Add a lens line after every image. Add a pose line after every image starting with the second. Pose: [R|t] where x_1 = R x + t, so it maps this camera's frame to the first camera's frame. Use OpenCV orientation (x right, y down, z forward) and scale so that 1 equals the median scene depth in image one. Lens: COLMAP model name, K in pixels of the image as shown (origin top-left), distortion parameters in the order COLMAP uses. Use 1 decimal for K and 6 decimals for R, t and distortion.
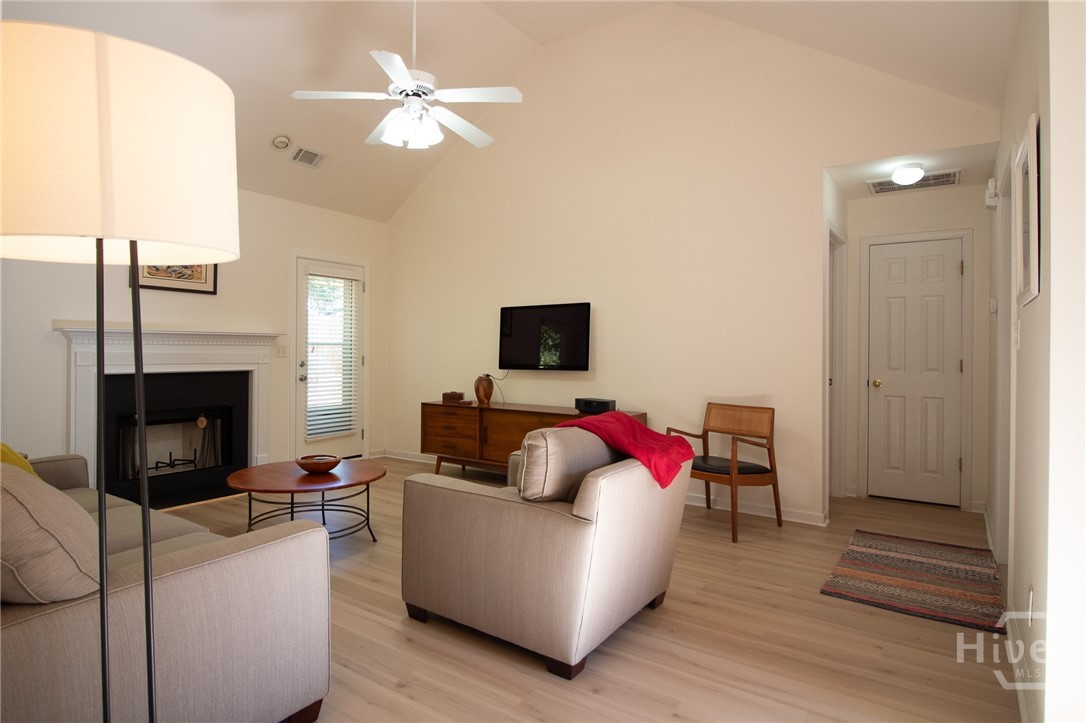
lens RADIAL K [[591.2, 0, 519.6], [0, 591.2, 351.6], [0, 0, 1]] dist [0.016133, -0.001635]
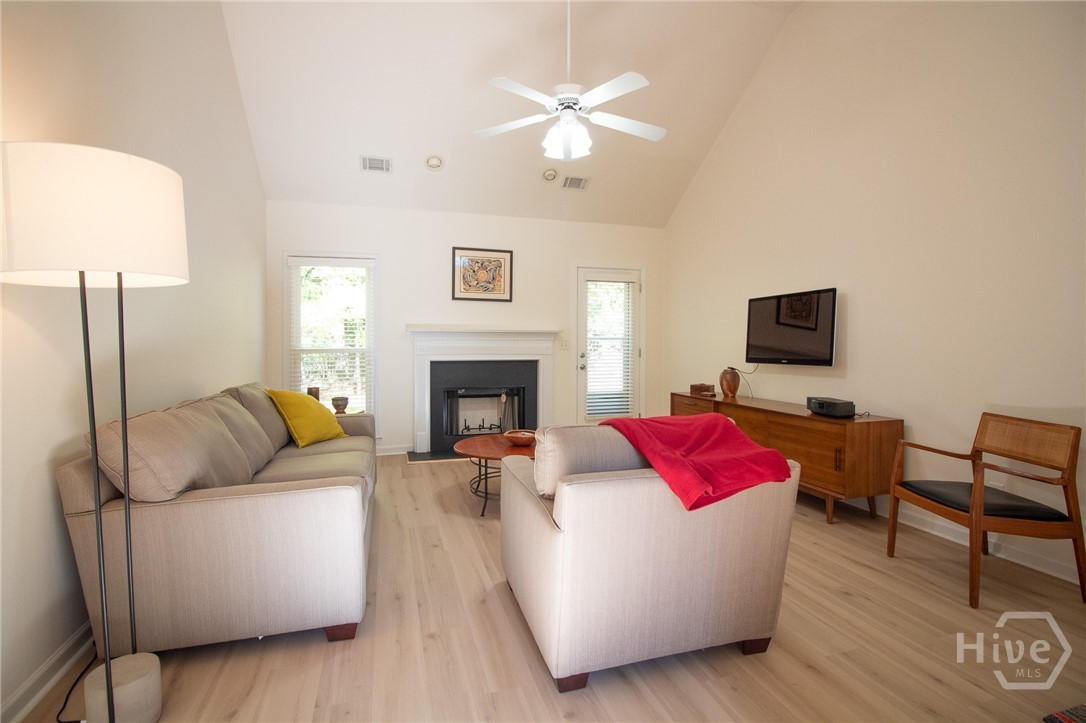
lens RADIAL K [[508.8, 0, 548.9], [0, 508.8, 354.0], [0, 0, 1]] dist [-0.006693, -0.004978]
pose [[0.799053, 0.007581, -0.601213, 0.224908], [0.002671, 0.999866, 0.016158, 0.001387], [0.601255, -0.014517, 0.798925, 0.145148]]
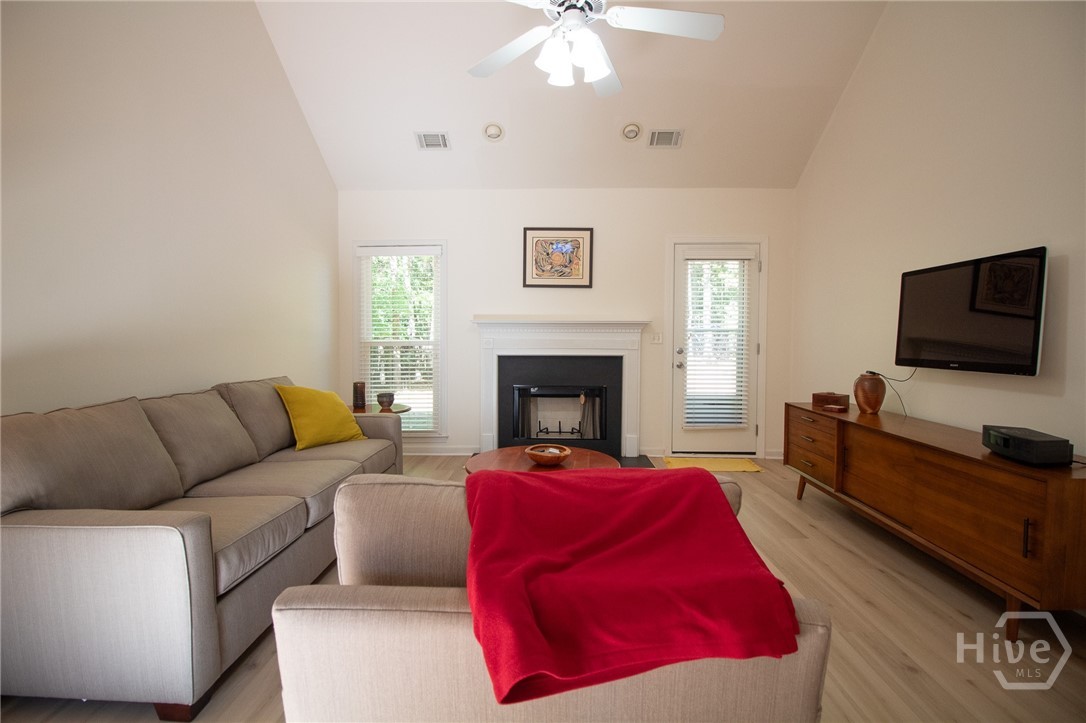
lens RADIAL K [[508.8, 0, 544.7], [0, 508.8, 355.1], [0, 0, 1]] dist [-0.006693, -0.004978]
pose [[0.569633, 0.028666, -0.821399, 0.228261], [-0.001972, 0.999436, 0.033512, -0.000490], [0.821897, -0.017470, 0.569368, 0.364828]]
